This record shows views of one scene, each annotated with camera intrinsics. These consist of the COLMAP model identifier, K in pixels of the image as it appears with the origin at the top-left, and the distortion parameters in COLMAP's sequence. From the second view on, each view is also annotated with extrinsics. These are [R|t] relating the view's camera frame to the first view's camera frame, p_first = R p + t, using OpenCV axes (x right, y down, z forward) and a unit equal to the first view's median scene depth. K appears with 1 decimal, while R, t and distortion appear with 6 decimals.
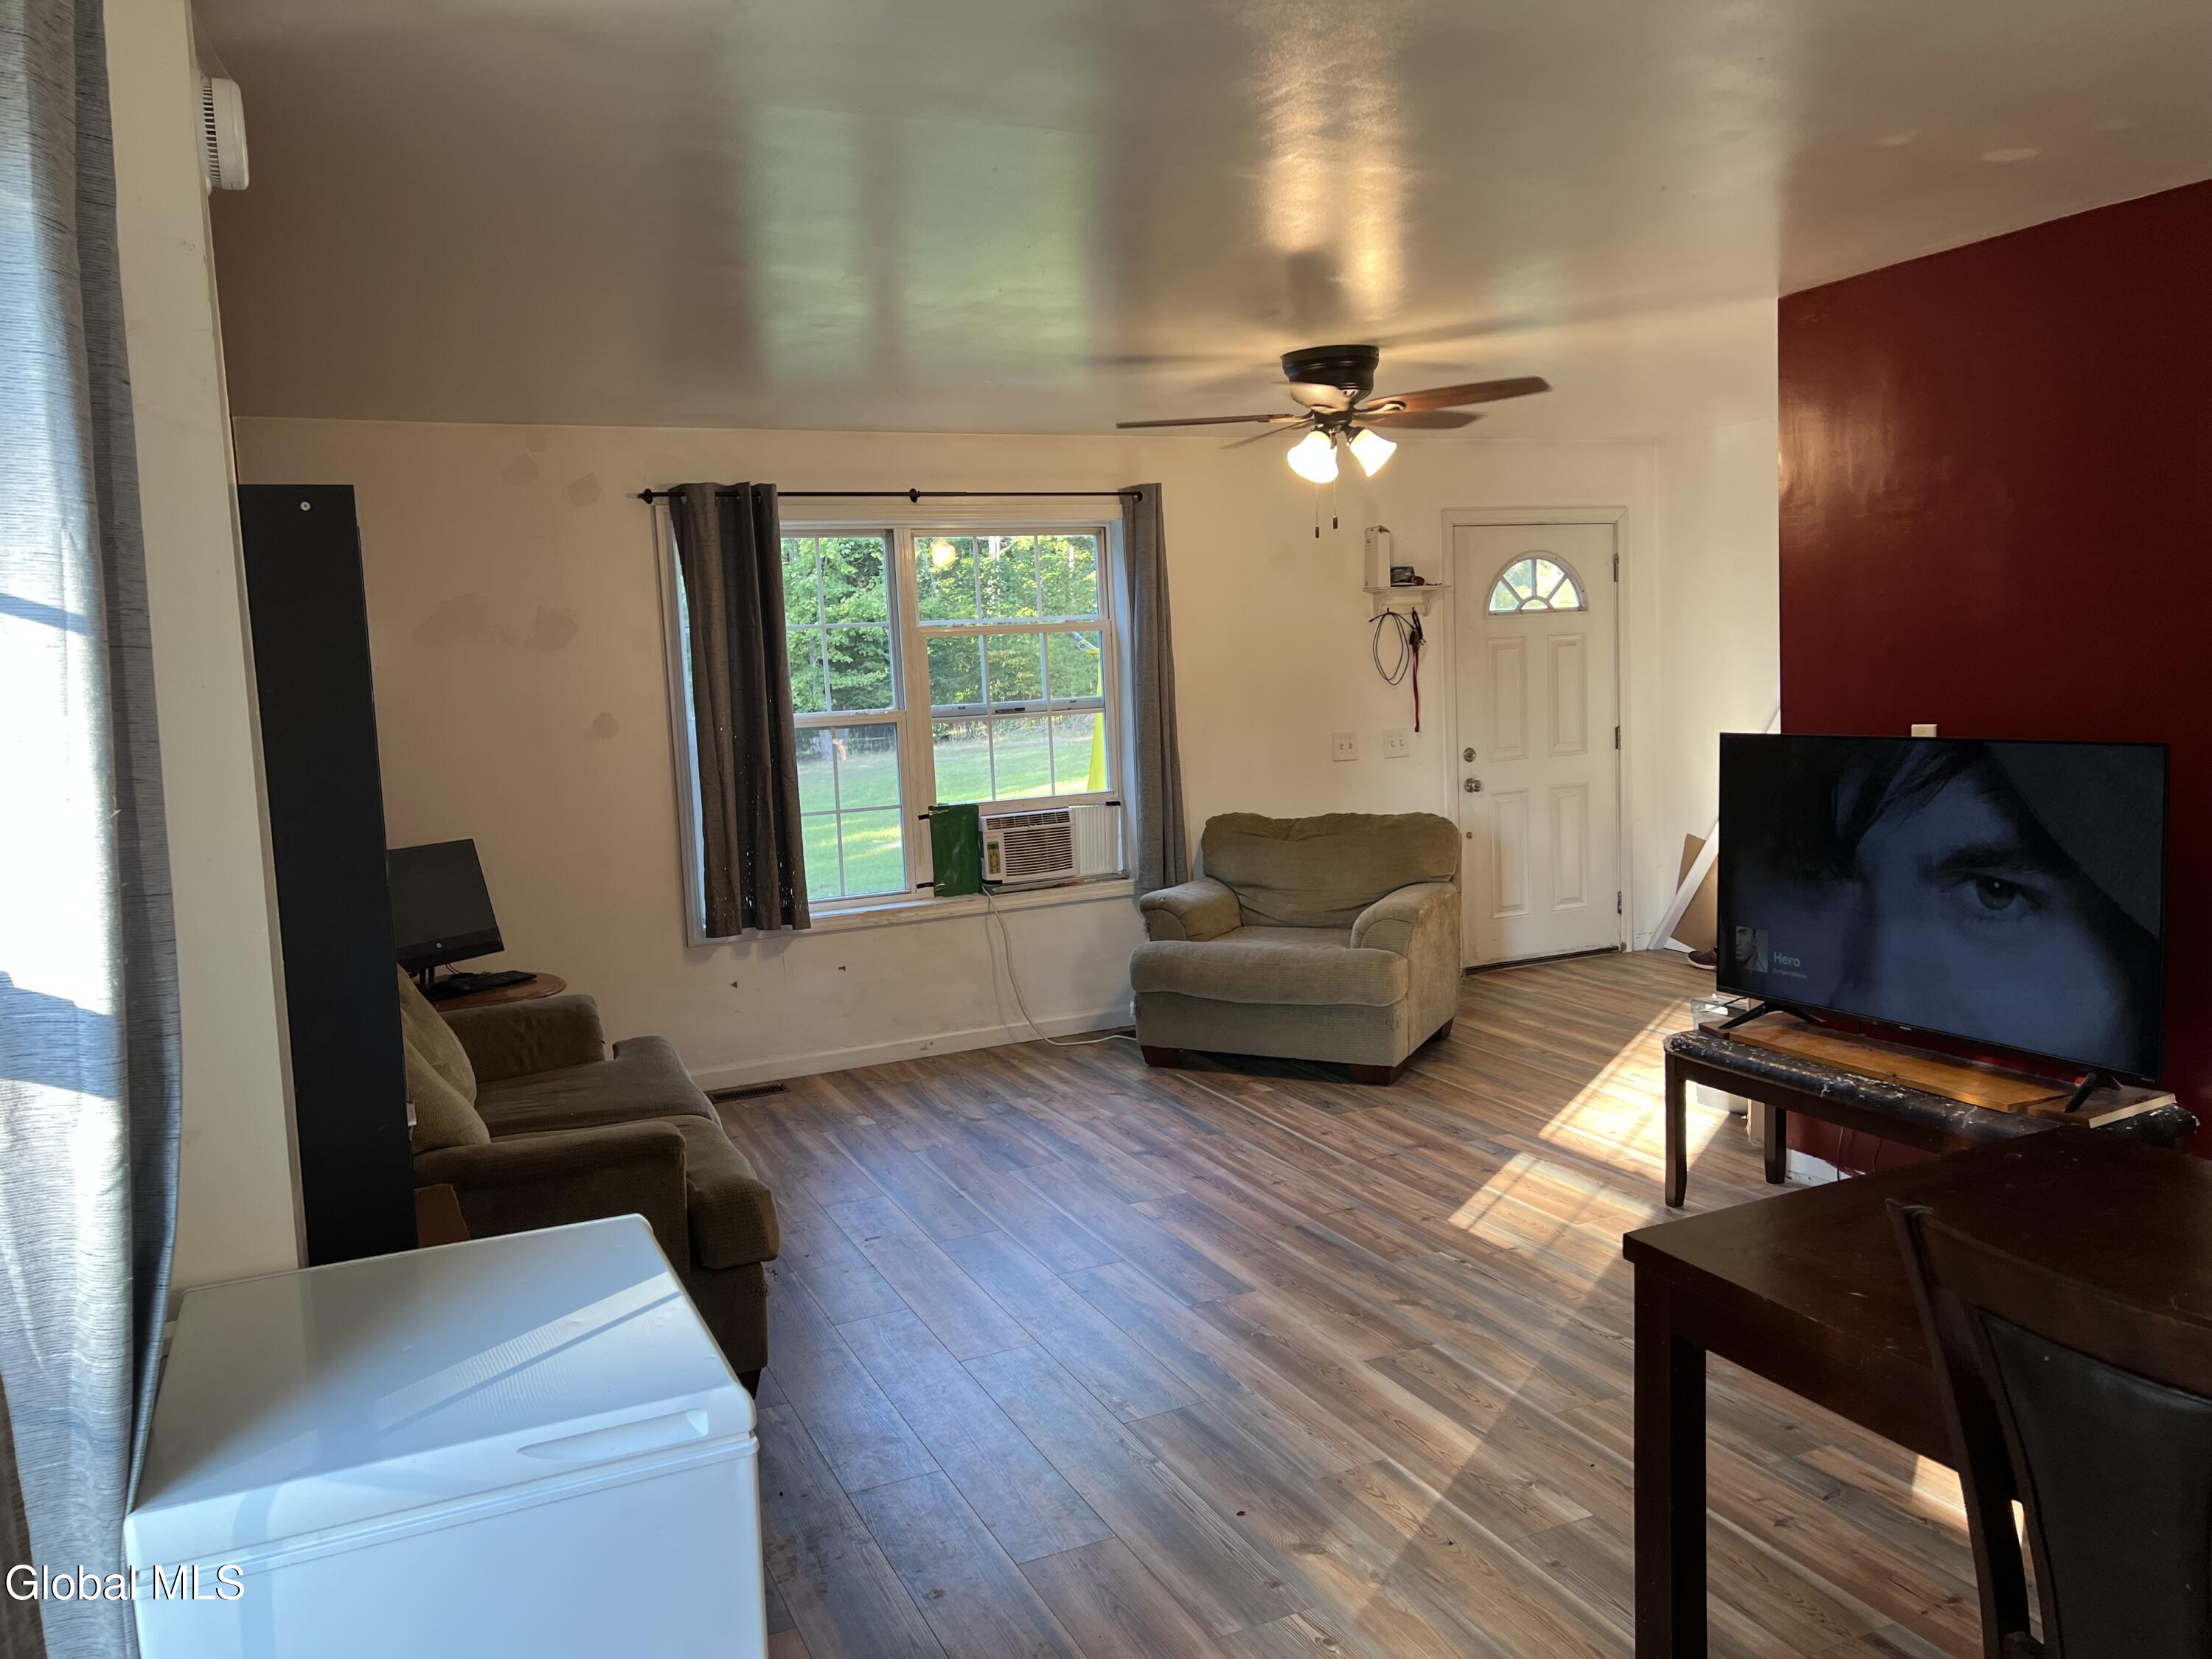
lens RADIAL K [[1654.2, 0, 1110.9], [0, 1654.2, 826.0], [0, 0, 1]] dist [0.065402, -0.076122]
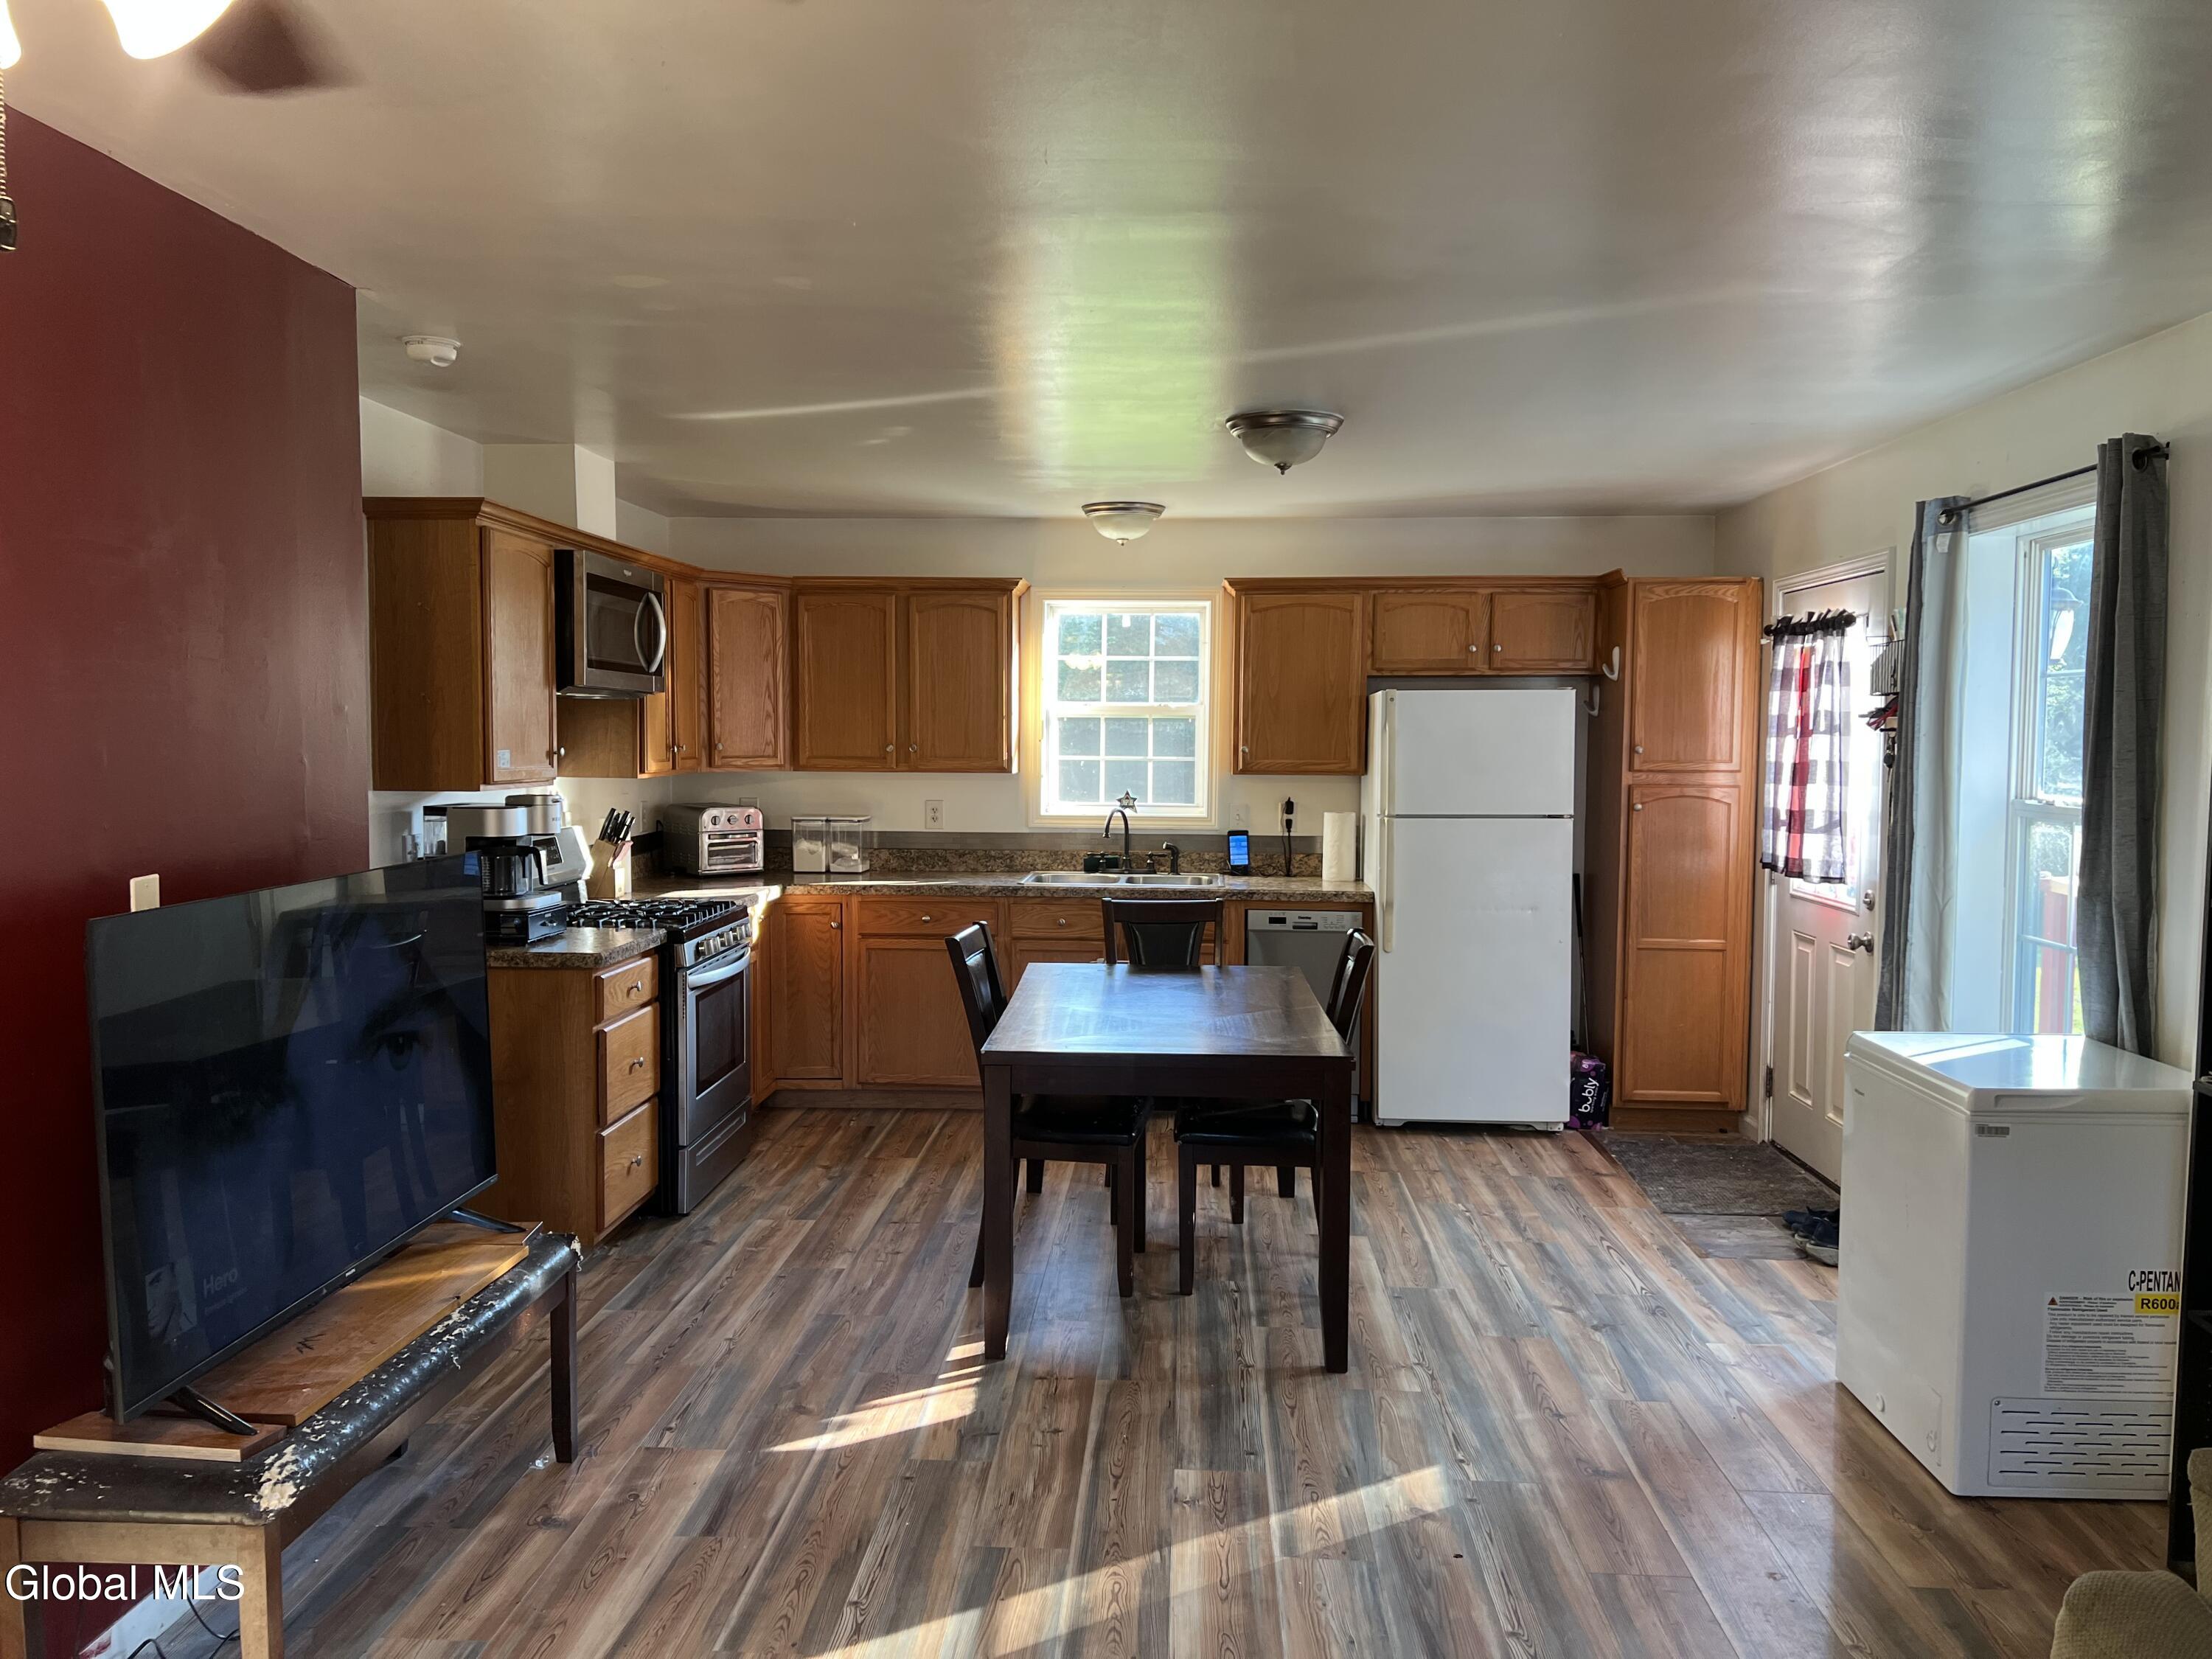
lens RADIAL K [[1654.2, 0, 1105.3], [0, 1654.2, 830.8], [0, 0, 1]] dist [0.065402, -0.076122]
pose [[-0.884903, 0.008798, 0.465692, -0.063475], [0.078110, 0.988465, 0.129749, -0.054874], [-0.459179, 0.151191, -0.875383, 0.570181]]
